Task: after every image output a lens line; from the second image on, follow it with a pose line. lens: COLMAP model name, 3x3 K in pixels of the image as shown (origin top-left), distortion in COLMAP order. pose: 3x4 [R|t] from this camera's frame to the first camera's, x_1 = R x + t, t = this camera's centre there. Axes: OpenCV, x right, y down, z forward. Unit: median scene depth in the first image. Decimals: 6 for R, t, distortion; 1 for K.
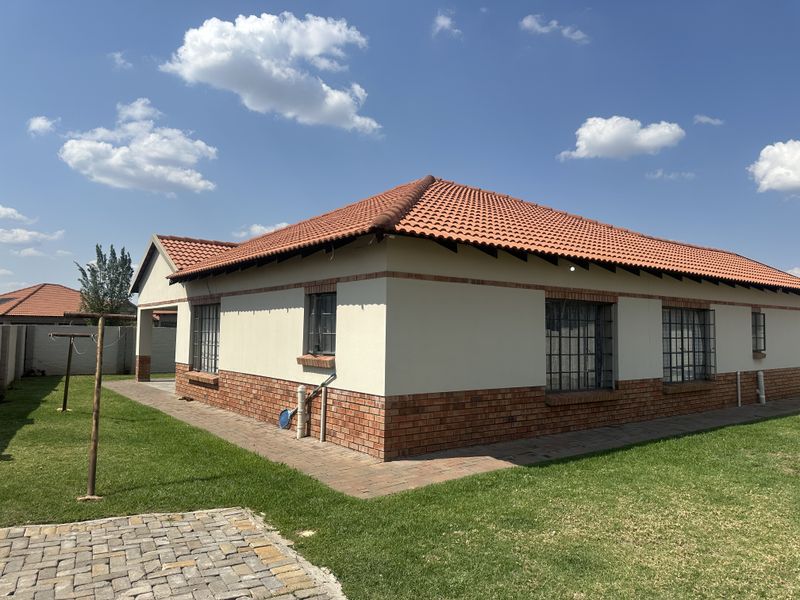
lens RADIAL K [[582.6, 0, 402.0], [0, 582.6, 295.2], [0, 0, 1]] dist [0.168384, -0.278903]
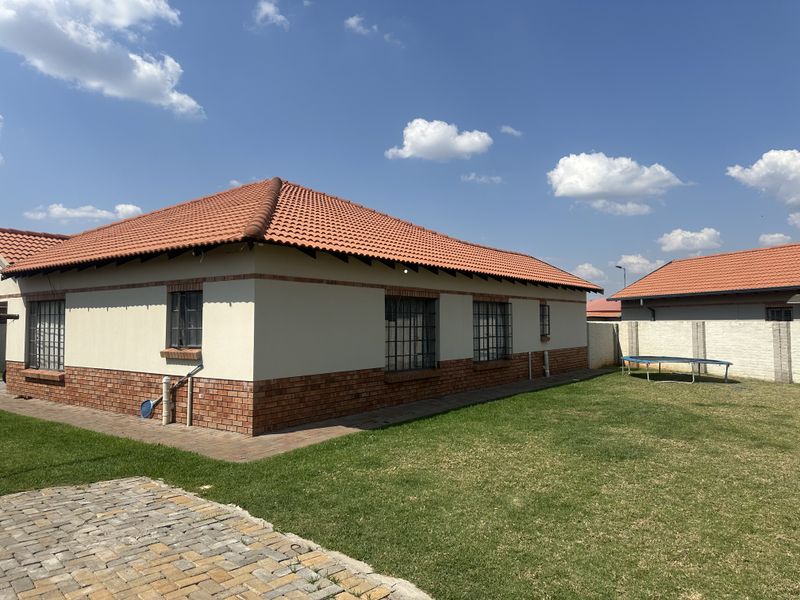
lens RADIAL K [[582.6, 0, 402.0], [0, 582.6, 295.2], [0, 0, 1]] dist [0.168384, -0.278903]
pose [[0.960306, -0.002116, 0.278942, -0.059291], [-0.002002, 0.999893, 0.014476, -0.012989], [-0.278943, -0.014459, 0.960199, -0.169357]]
